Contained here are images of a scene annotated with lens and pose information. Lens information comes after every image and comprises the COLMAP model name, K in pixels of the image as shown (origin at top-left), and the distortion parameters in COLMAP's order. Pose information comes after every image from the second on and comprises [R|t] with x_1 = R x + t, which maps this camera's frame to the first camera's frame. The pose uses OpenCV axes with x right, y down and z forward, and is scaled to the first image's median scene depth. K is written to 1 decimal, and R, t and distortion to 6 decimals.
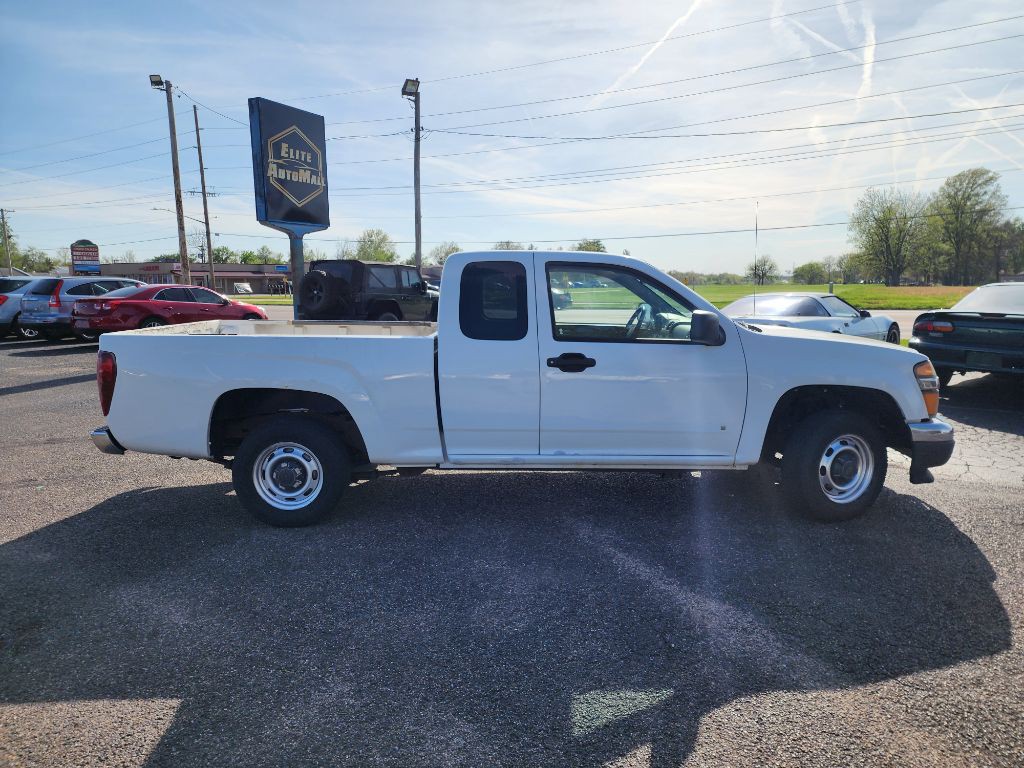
lens RADIAL K [[680.6, 0, 514.5], [0, 680.6, 371.3], [0, 0, 1]] dist [0.072654, -0.061216]
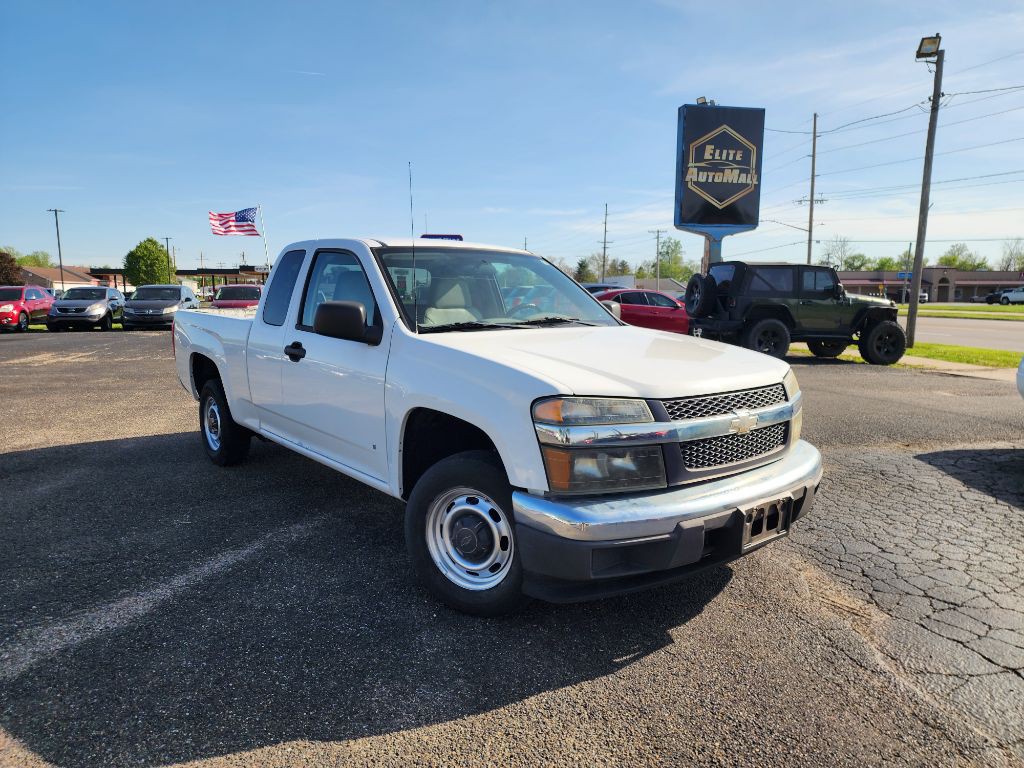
lens RADIAL K [[680.6, 0, 508.3], [0, 680.6, 379.1], [0, 0, 1]] dist [0.072654, -0.061216]
pose [[0.639602, 0.106967, -0.761228, 0.265469], [-0.108115, 0.992945, 0.048687, -0.014078], [0.761066, 0.051160, 0.646654, 0.154460]]
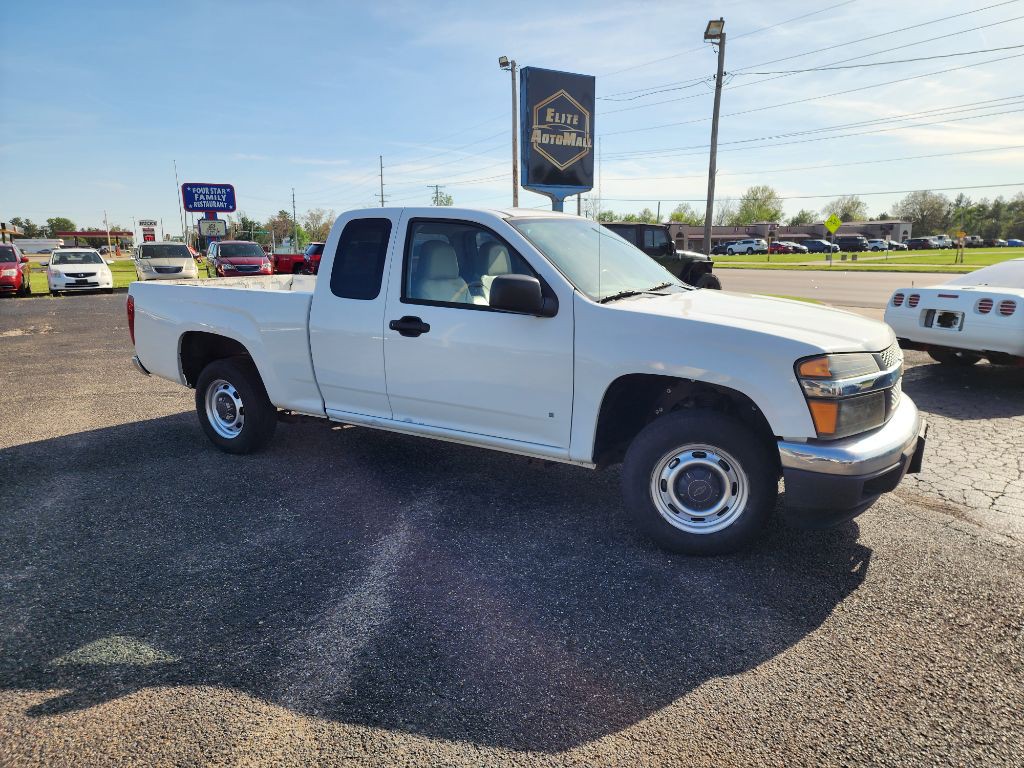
lens RADIAL K [[680.6, 0, 509.9], [0, 680.6, 370.0], [0, 0, 1]] dist [0.072654, -0.061216]
pose [[0.854511, 0.093250, -0.510995, 0.178246], [-0.065810, 0.995262, 0.071572, -0.007600], [0.515248, -0.027531, 0.856599, 0.066778]]
